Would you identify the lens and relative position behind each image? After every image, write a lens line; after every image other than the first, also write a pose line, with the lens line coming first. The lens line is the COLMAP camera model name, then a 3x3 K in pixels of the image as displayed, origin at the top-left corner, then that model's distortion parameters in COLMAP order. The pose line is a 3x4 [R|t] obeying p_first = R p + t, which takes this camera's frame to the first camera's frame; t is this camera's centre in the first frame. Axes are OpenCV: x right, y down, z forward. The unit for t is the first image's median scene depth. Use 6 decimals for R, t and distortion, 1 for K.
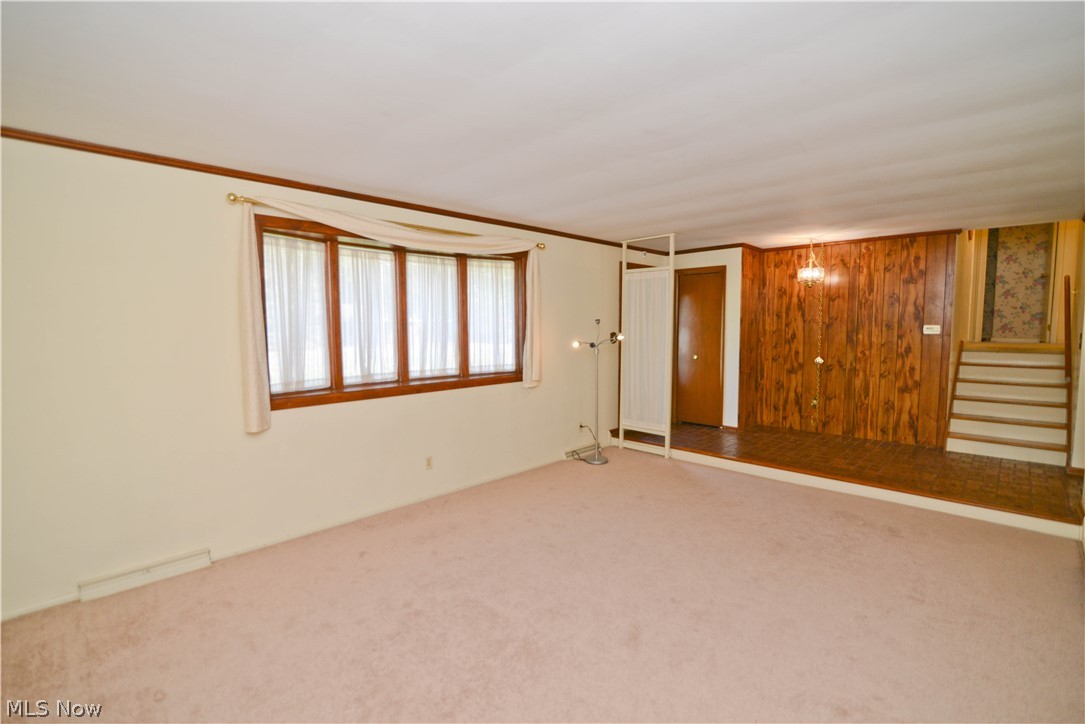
lens RADIAL K [[504.3, 0, 532.8], [0, 504.3, 362.9], [0, 0, 1]] dist [-0.021457, 0.000593]
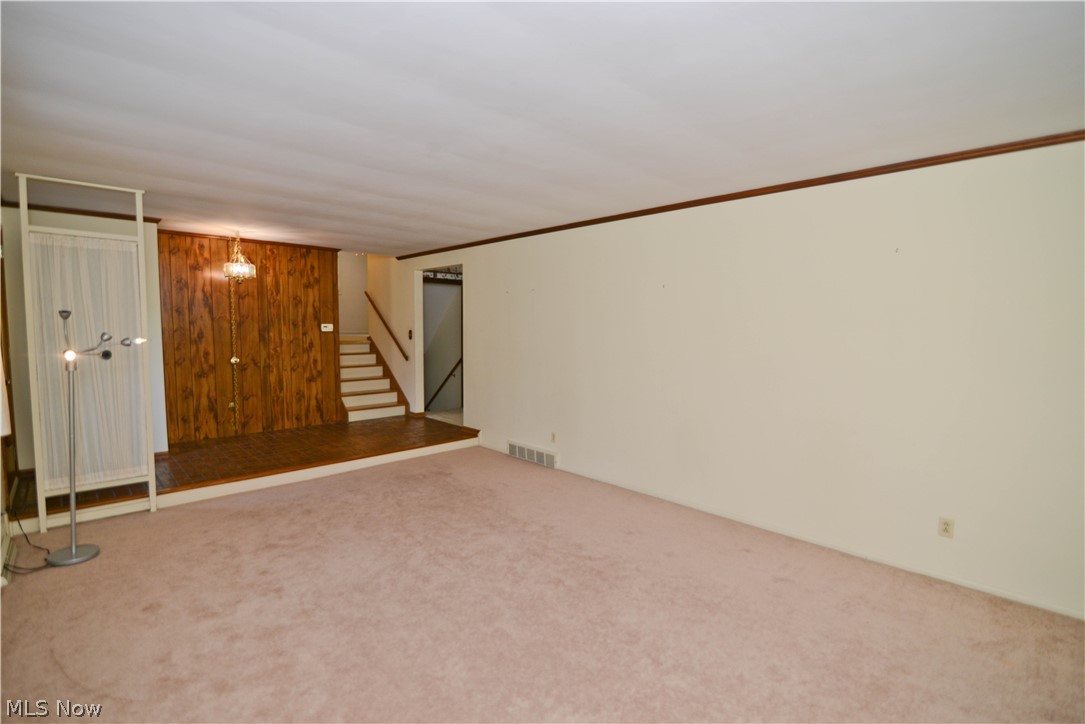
lens RADIAL K [[504.3, 0, 551.9], [0, 504.3, 363.3], [0, 0, 1]] dist [-0.021457, 0.000593]
pose [[-0.013485, -0.070559, 0.997416, -0.415808], [0.065282, 0.995317, 0.071293, -0.029321], [-0.997776, 0.066074, -0.008815, 0.433260]]
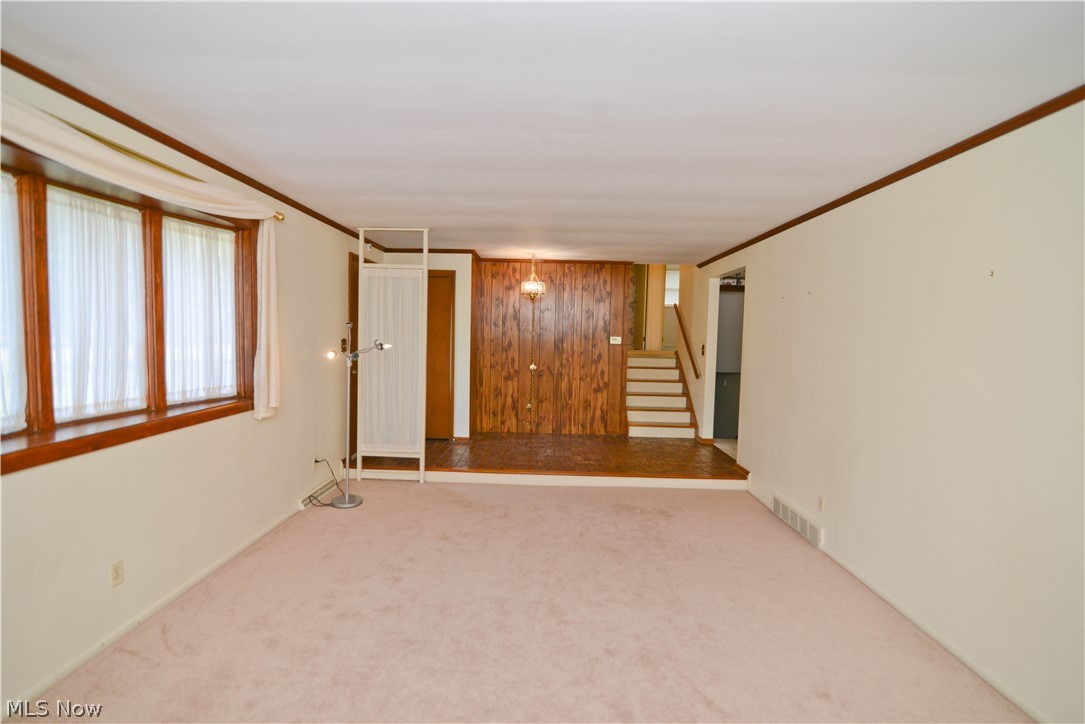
lens RADIAL K [[504.3, 0, 542.4], [0, 504.3, 362.0], [0, 0, 1]] dist [-0.021457, 0.000593]
pose [[0.711004, -0.018400, 0.702947, -0.197064], [0.025406, 0.999677, 0.000469, -0.016809], [-0.702729, 0.017526, 0.711242, 0.220237]]
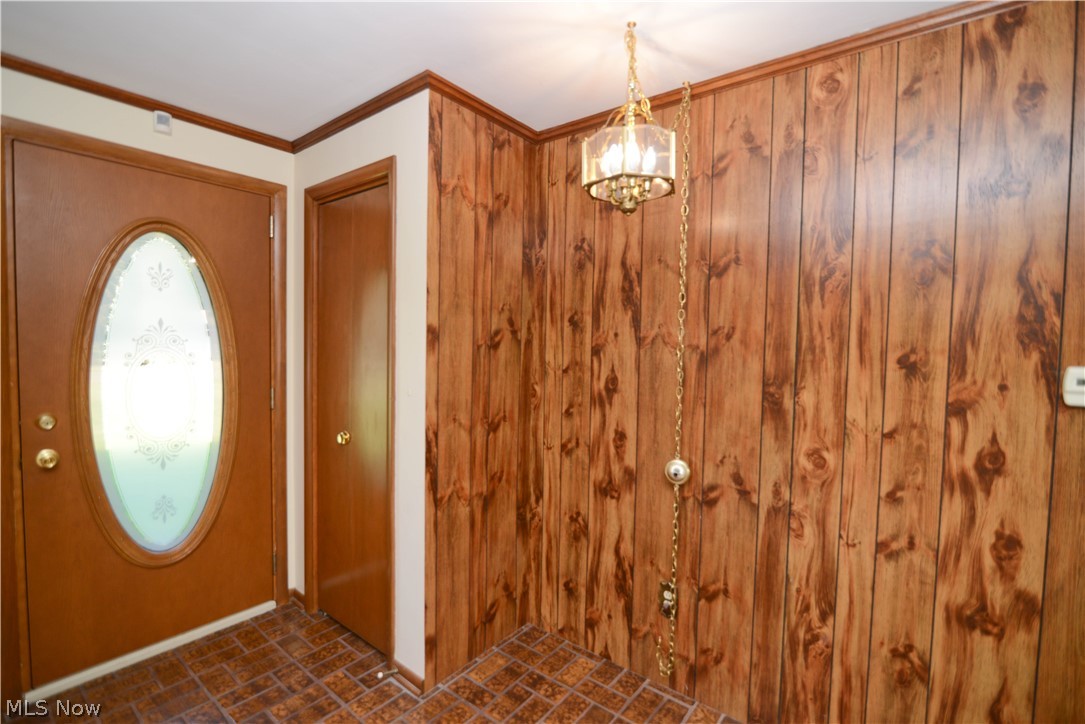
lens RADIAL K [[504.3, 0, 534.3], [0, 504.3, 364.2], [0, 0, 1]] dist [-0.021457, 0.000593]
pose [[0.993541, 0.014282, 0.112575, 0.479546], [-0.011424, 0.999597, -0.025984, -0.064358], [-0.112901, 0.024530, 0.993303, 0.750509]]
